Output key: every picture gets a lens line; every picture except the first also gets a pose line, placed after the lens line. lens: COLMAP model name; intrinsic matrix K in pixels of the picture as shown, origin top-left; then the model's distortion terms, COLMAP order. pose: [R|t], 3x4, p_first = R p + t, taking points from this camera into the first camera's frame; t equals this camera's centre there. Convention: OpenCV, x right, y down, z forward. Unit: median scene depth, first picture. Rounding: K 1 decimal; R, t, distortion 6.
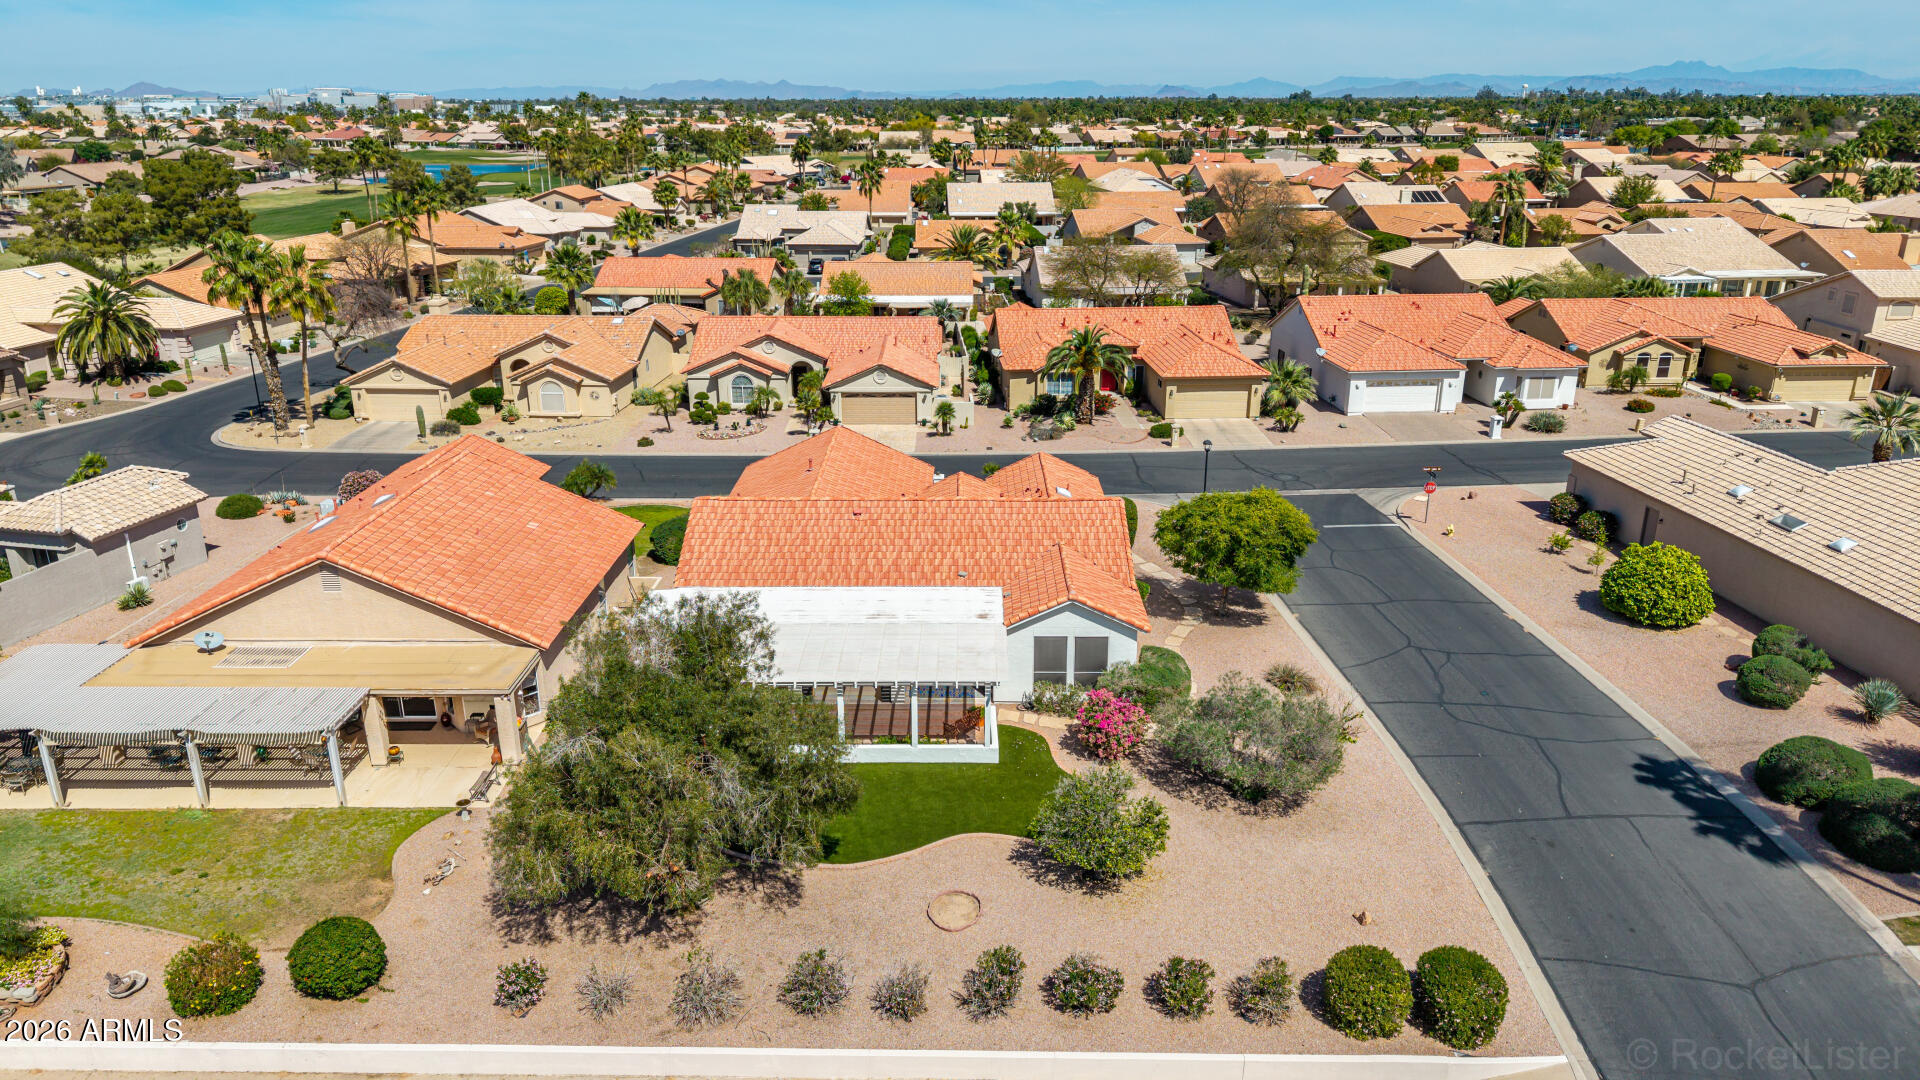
lens RADIAL K [[1281.3, 0, 960.0], [0, 1281.3, 540.0], [0, 0, 1]] dist [0.044536, -0.051176]
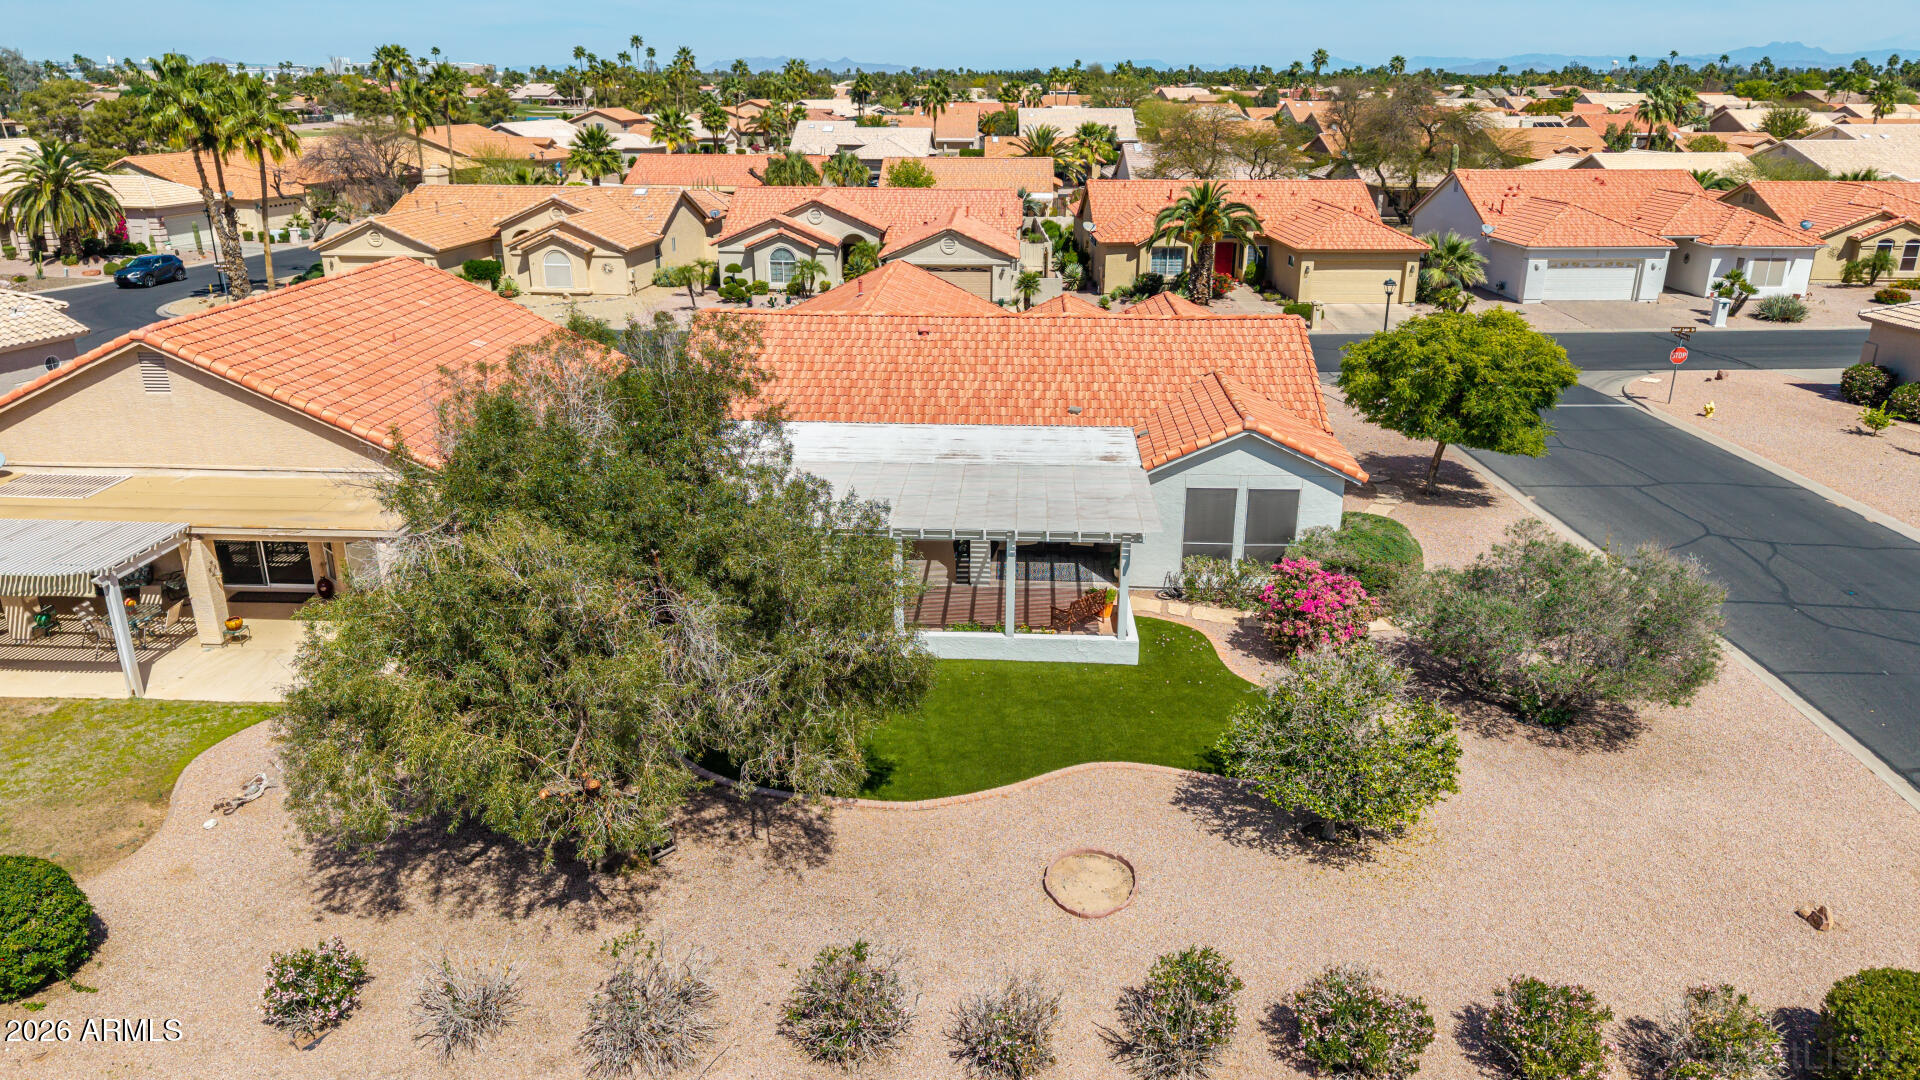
lens RADIAL K [[1299.7, 0, 960.0], [0, 1299.7, 540.0], [0, 0, 1]] dist [0.028043, -0.022148]
pose [[0.998937, 0.019922, -0.041559, -0.028568], [-0.019462, 0.999745, 0.011448, 0.087603], [0.041776, -0.010627, 0.999070, 0.281291]]
